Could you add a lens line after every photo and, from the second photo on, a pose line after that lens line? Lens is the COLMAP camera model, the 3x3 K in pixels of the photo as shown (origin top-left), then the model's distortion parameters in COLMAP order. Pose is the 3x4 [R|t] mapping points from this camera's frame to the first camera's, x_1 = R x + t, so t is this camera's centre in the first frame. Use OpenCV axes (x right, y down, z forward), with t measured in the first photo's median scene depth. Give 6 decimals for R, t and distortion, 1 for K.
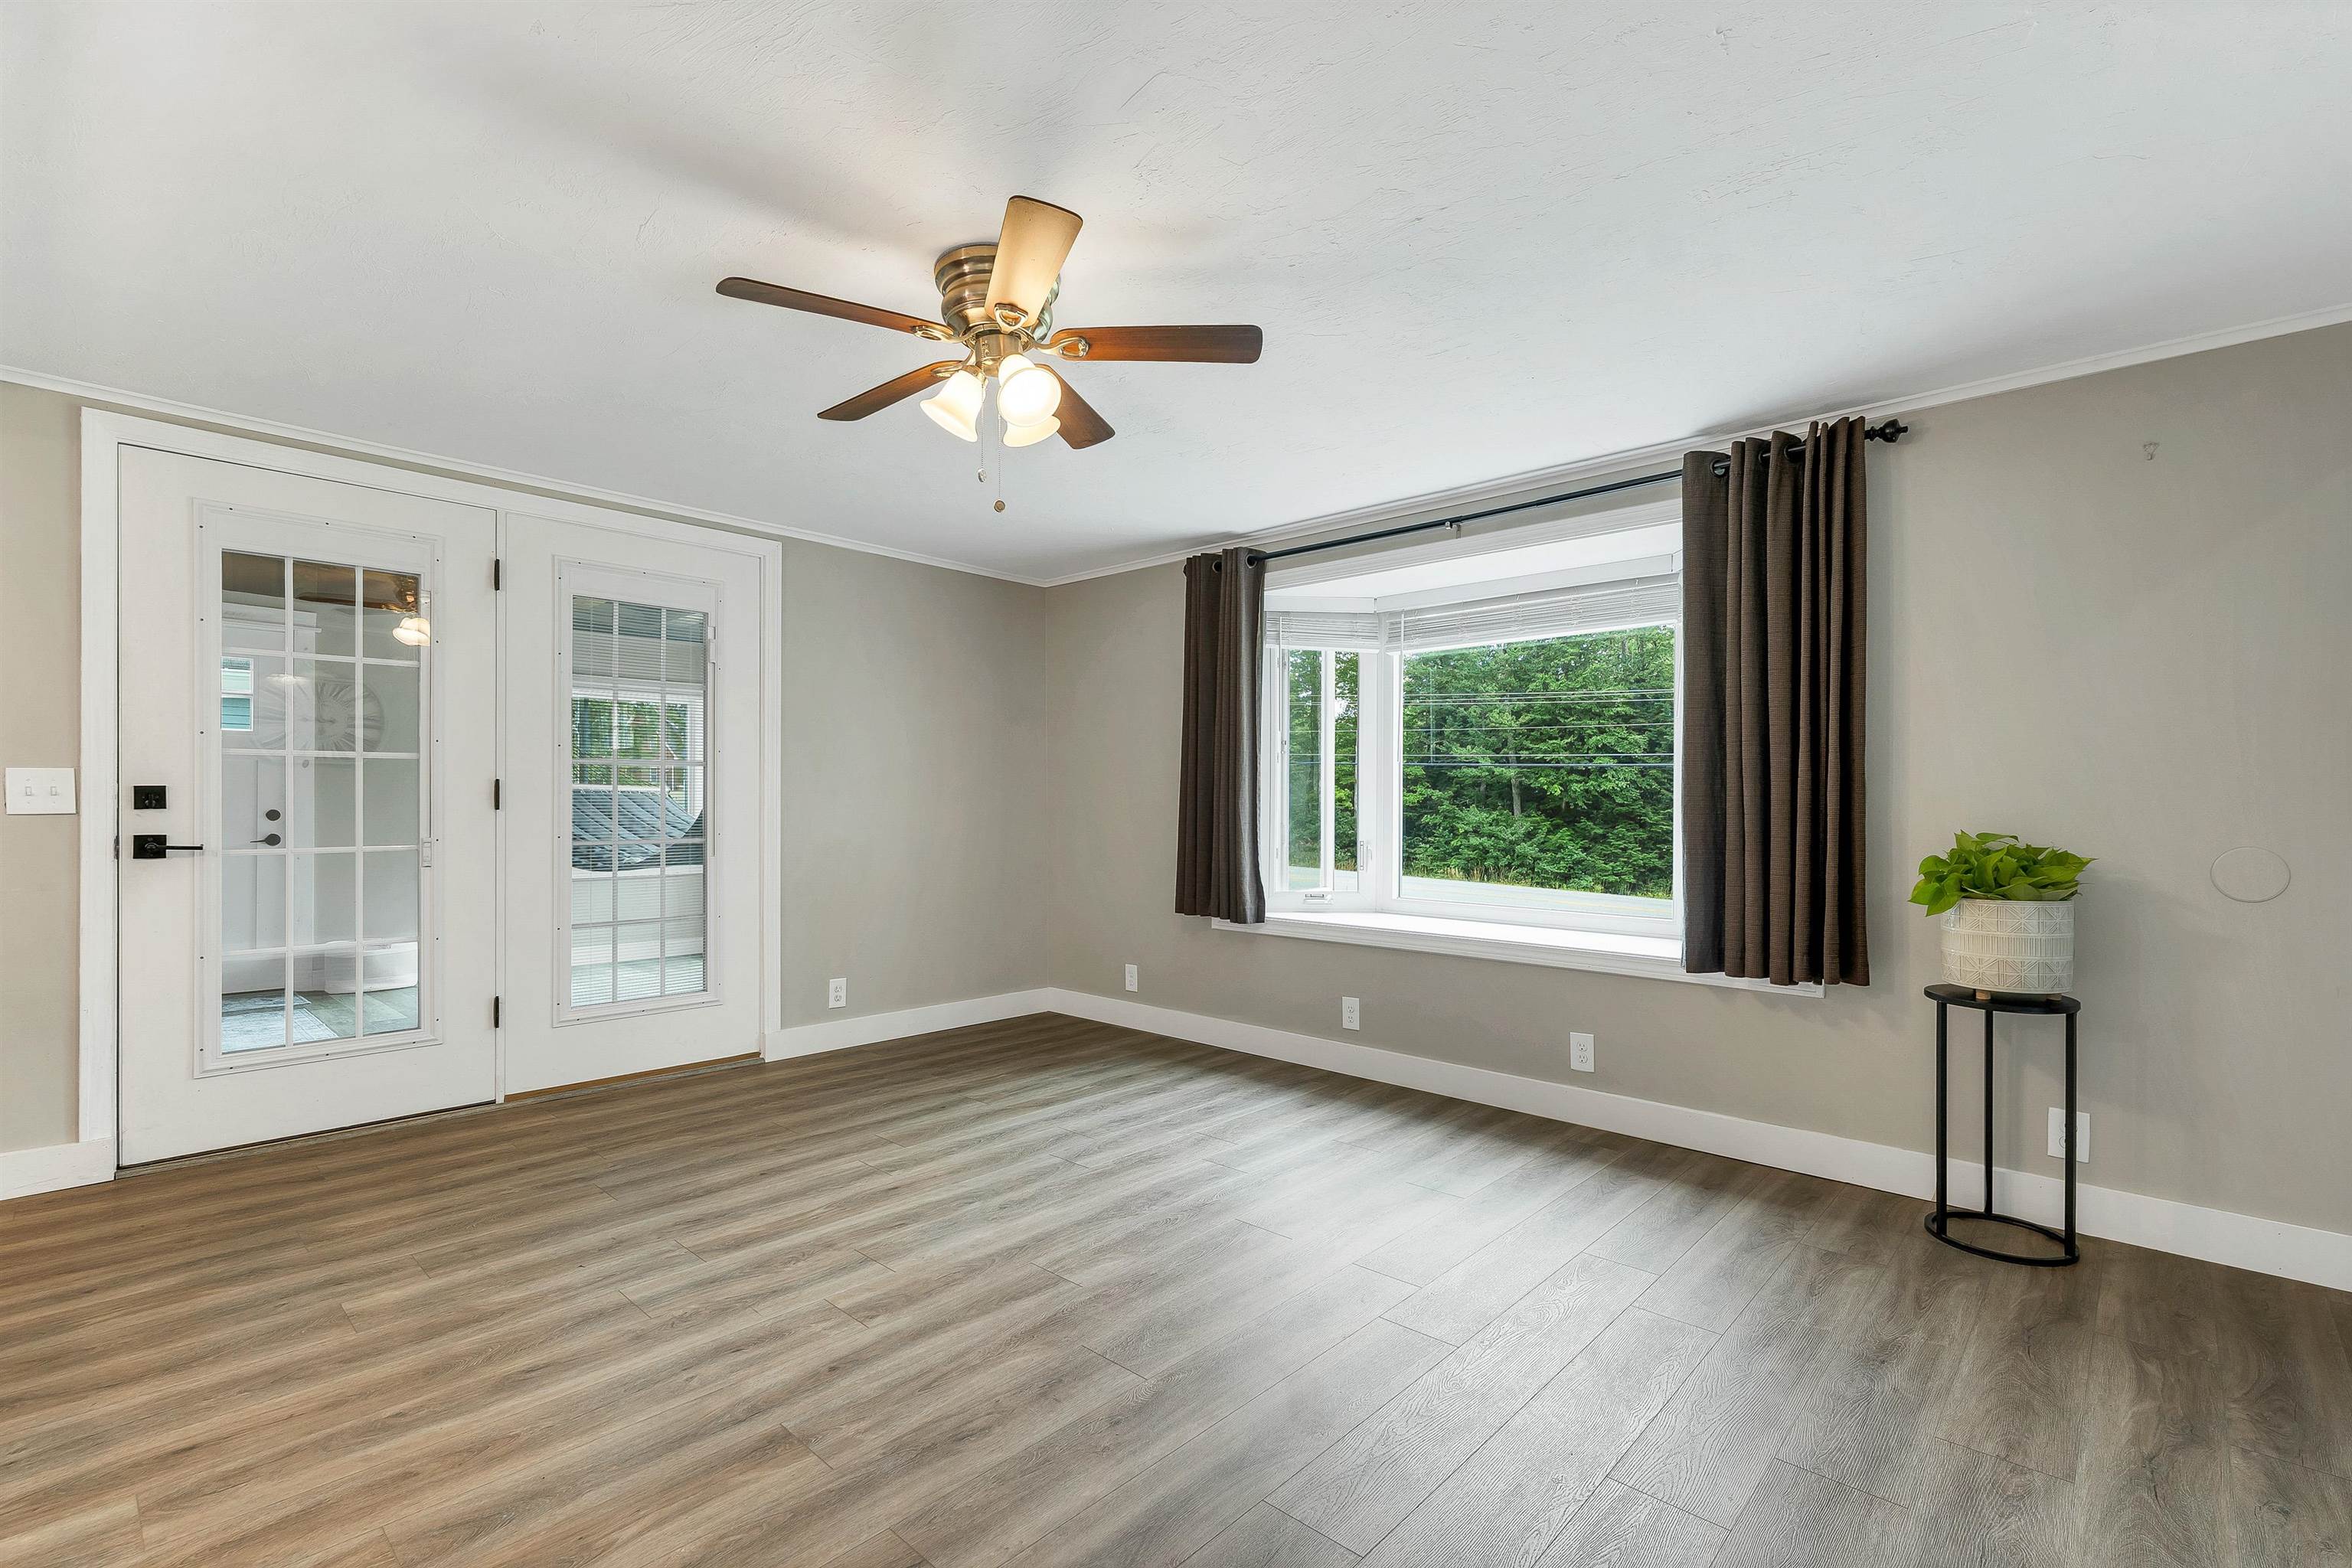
lens RADIAL K [[1058.7, 0, 1174.9], [0, 1058.7, 795.5], [0, 0, 1]] dist [-0.001594, 0.000840]
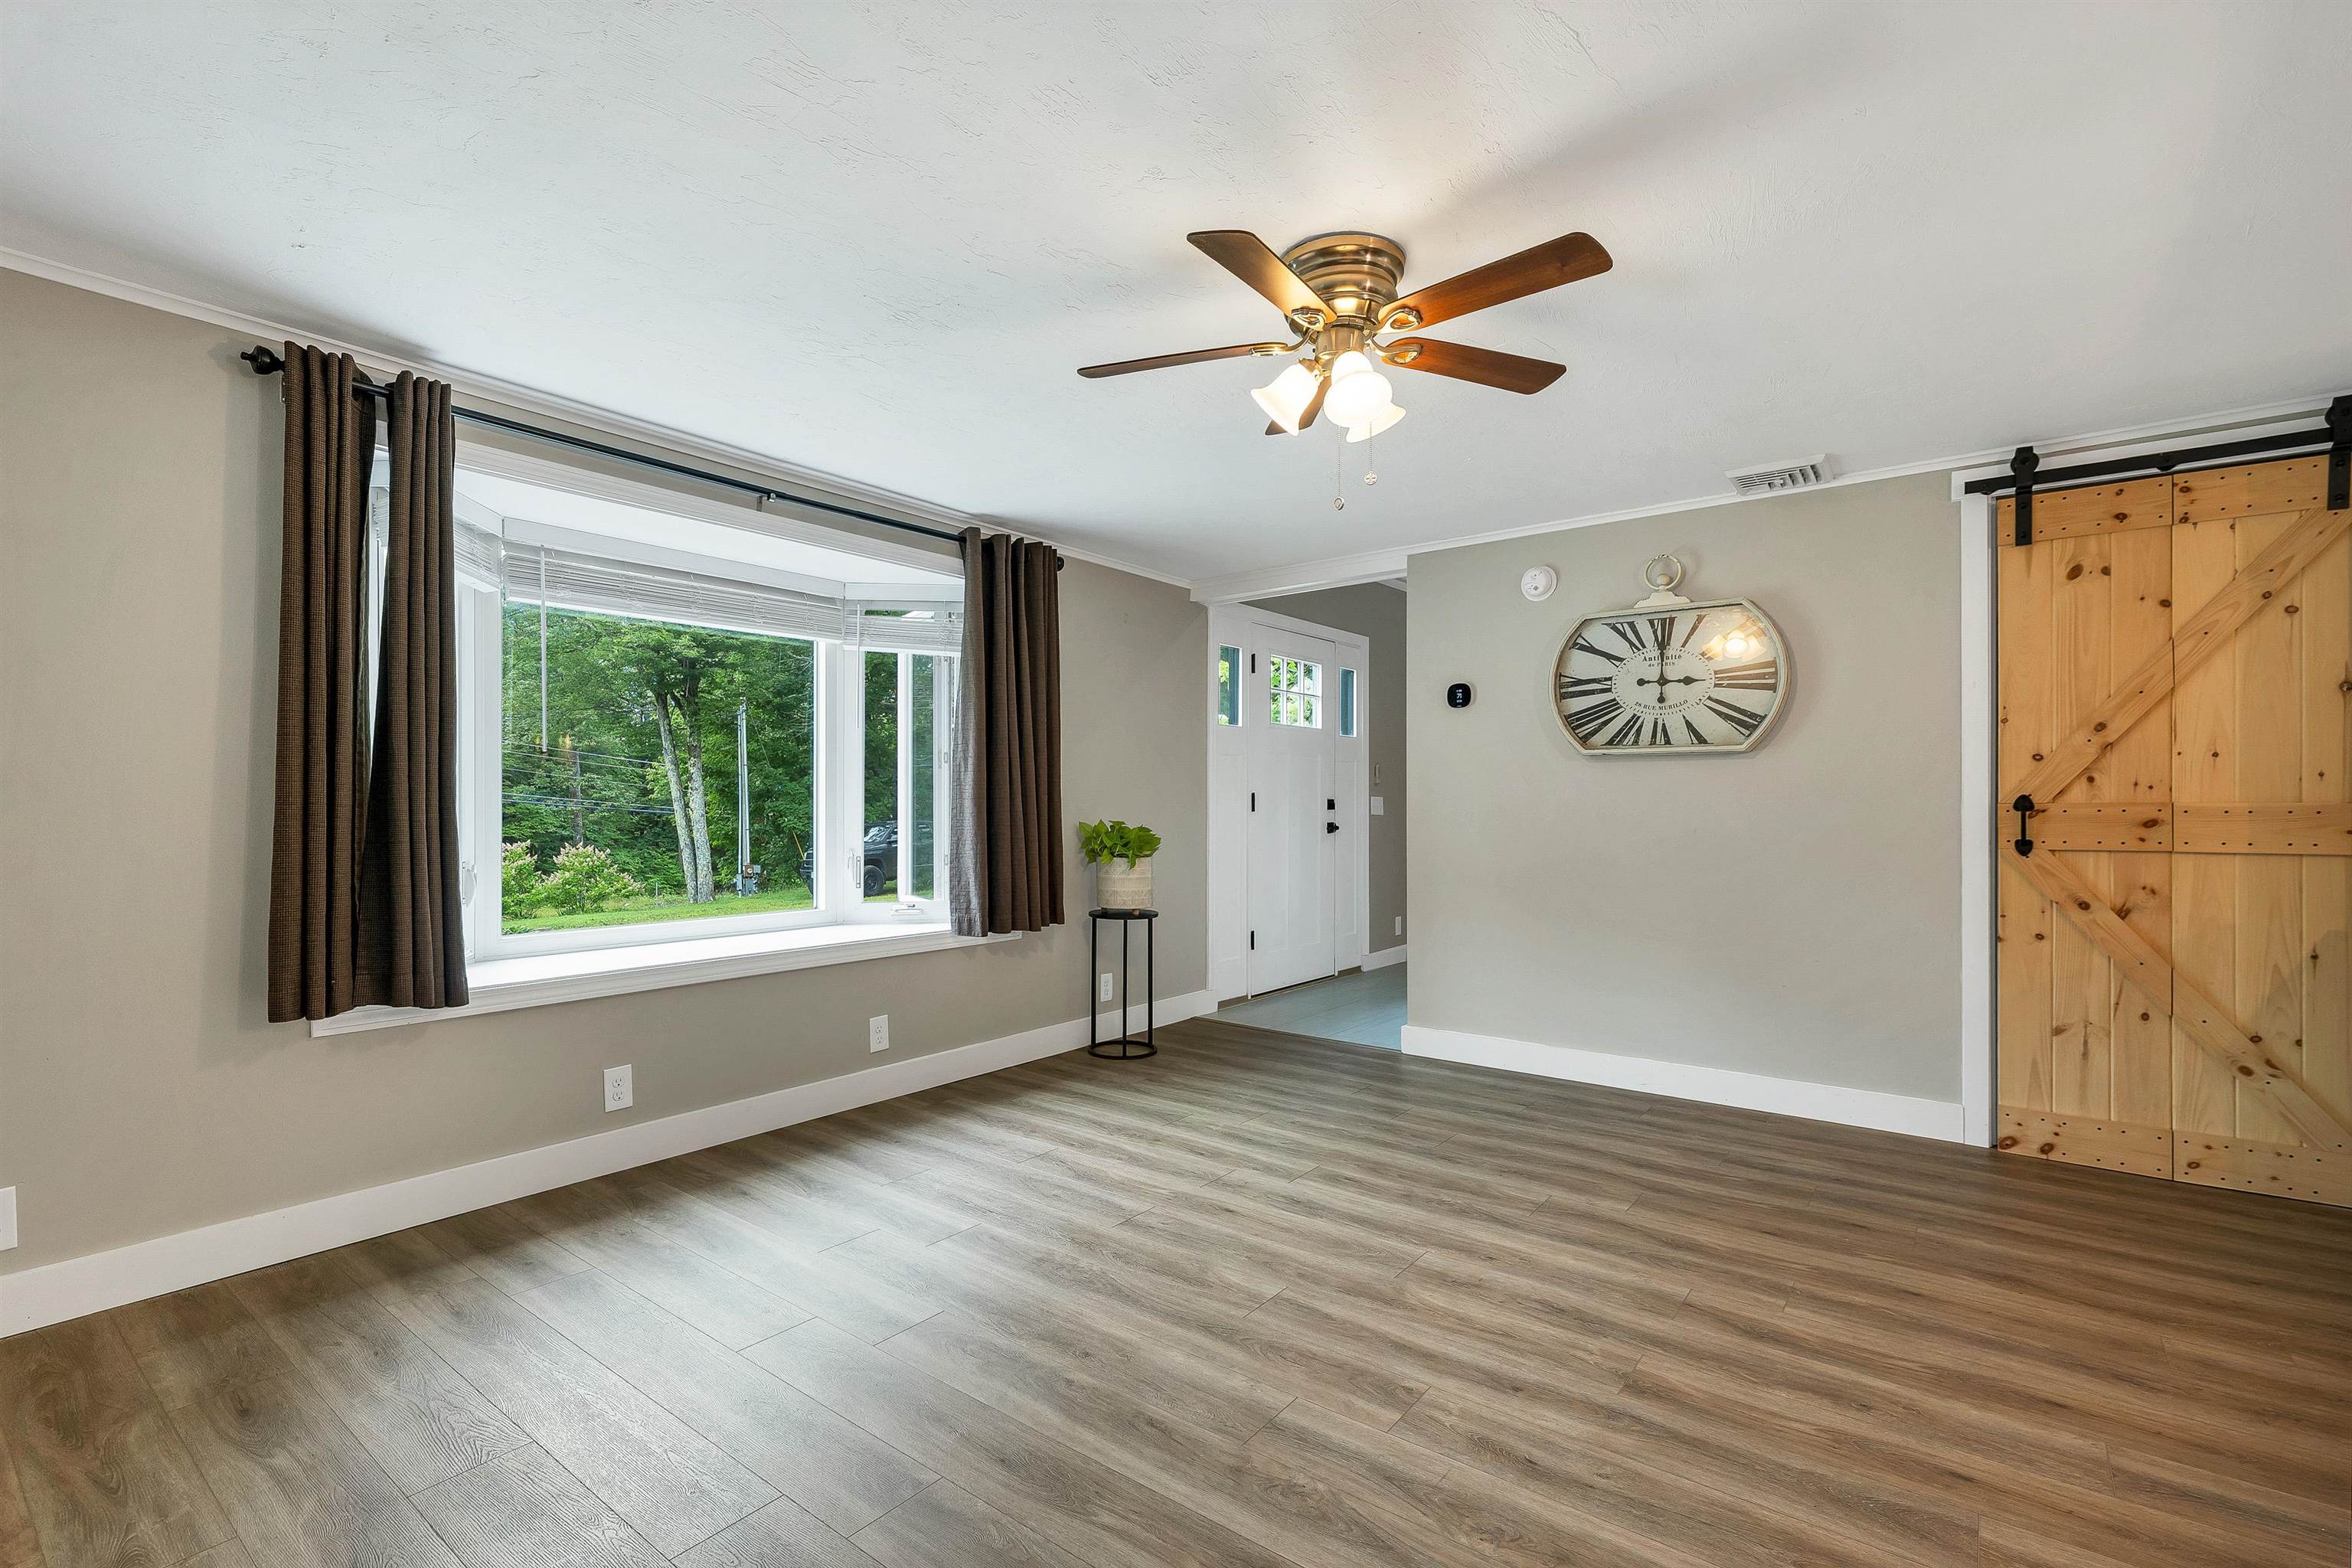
lens RADIAL K [[1058.7, 0, 1168.6], [0, 1058.7, 794.0], [0, 0, 1]] dist [-0.001594, 0.000840]
pose [[-0.094089, 0.002345, 0.995561, -0.750961], [-0.005970, 0.999978, -0.002919, -0.002293], [-0.995546, -0.006218, -0.094073, 0.838184]]
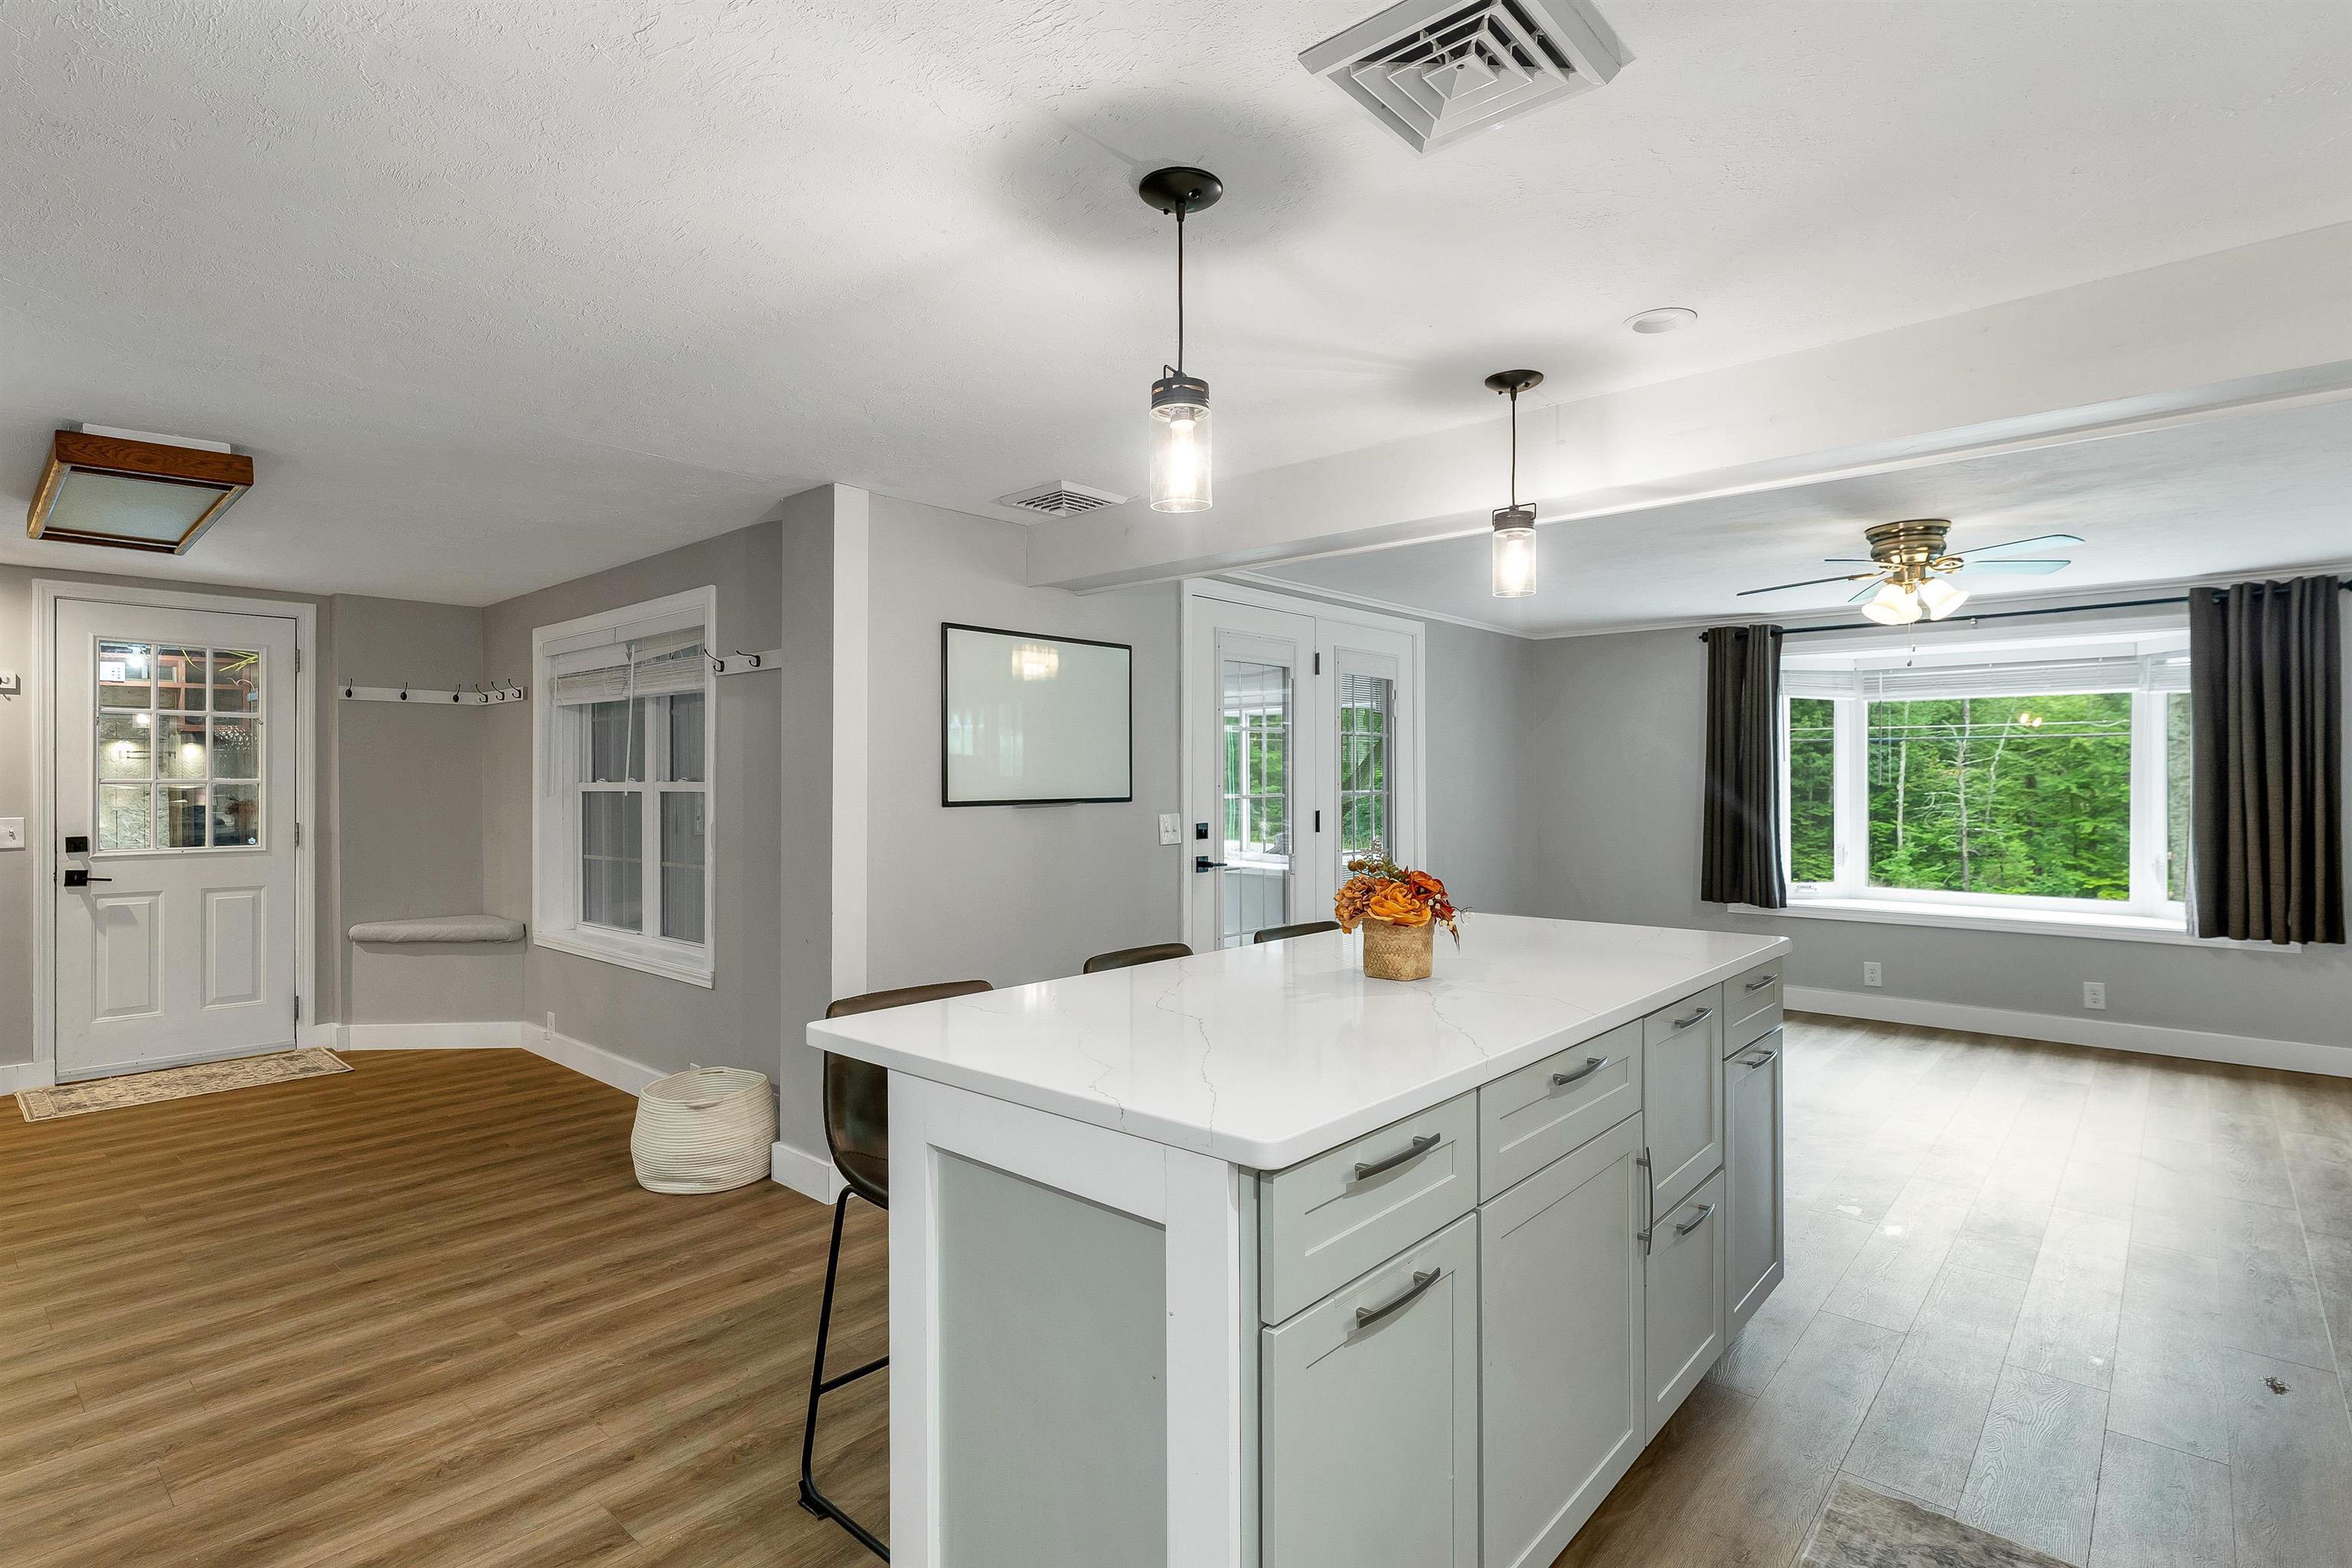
lens RADIAL K [[1177.9, 0, 1150.9], [0, 1177.9, 782.0], [0, 0, 1]] dist [0.003973, -0.000202]
pose [[0.999606, -0.008666, 0.026689, -0.971325], [0.008373, 0.999904, 0.011049, -0.077867], [-0.026782, -0.010821, 0.999583, -0.585741]]
